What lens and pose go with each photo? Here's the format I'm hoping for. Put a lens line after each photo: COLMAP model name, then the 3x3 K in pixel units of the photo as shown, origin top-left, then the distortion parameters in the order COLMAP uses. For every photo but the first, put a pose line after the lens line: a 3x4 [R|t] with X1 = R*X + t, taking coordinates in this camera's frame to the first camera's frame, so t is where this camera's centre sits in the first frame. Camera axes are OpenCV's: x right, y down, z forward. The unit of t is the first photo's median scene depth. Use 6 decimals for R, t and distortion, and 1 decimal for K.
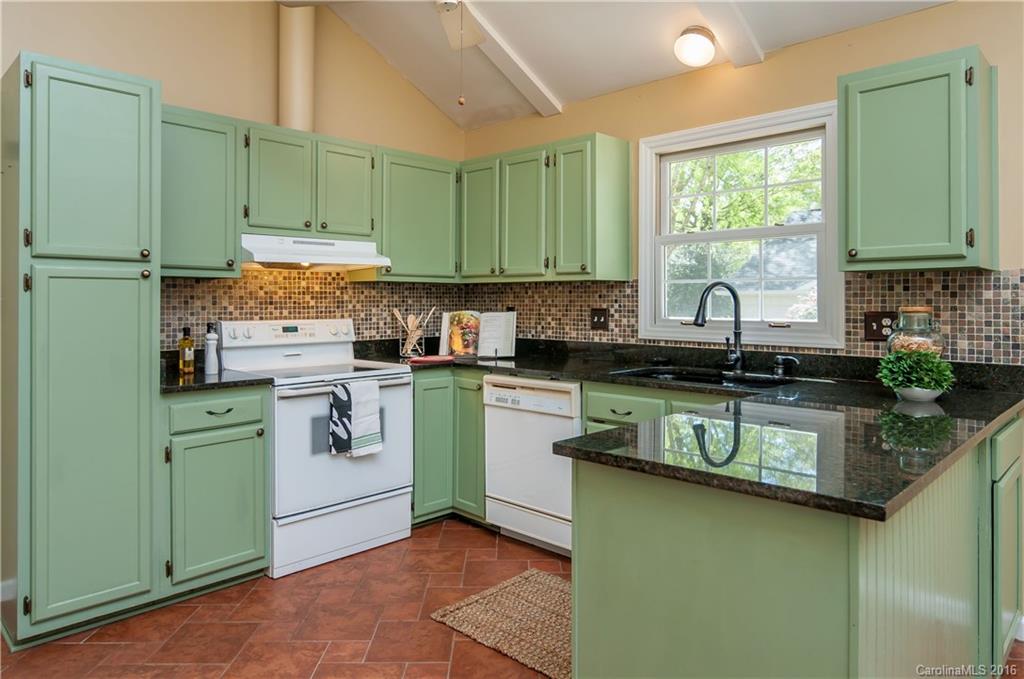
lens RADIAL K [[657.3, 0, 514.1], [0, 657.3, 305.8], [0, 0, 1]] dist [-0.009509, -0.000894]
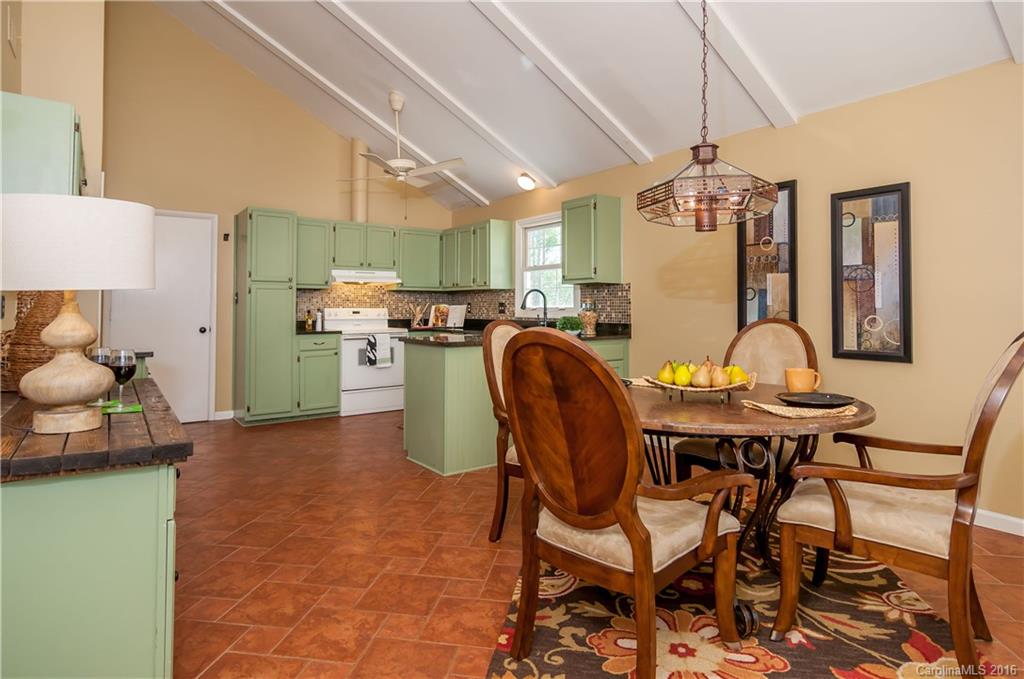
lens RADIAL K [[559.2, 0, 512.8], [0, 559.2, 301.6], [0, 0, 1]] dist [-0.000217, 0.000642]
pose [[0.986427, -0.001253, -0.164195, 0.494881], [-0.001875, 0.999820, -0.018893, 0.036136], [0.164189, 0.018944, 0.986247, -0.766982]]
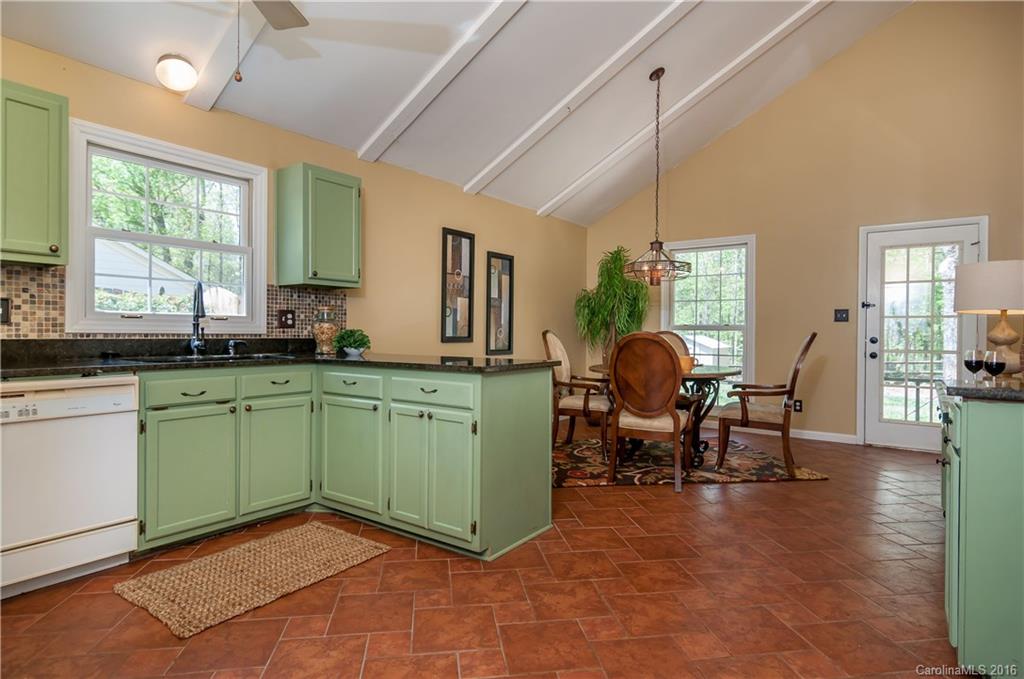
lens RADIAL K [[559.2, 0, 512.6], [0, 559.2, 337.3], [0, 0, 1]] dist [-0.000217, 0.000642]
pose [[-0.146491, -0.010827, 0.989153, -0.718358], [-0.001940, 0.999941, 0.010657, 0.049319], [-0.989210, -0.000358, -0.146503, 0.525479]]
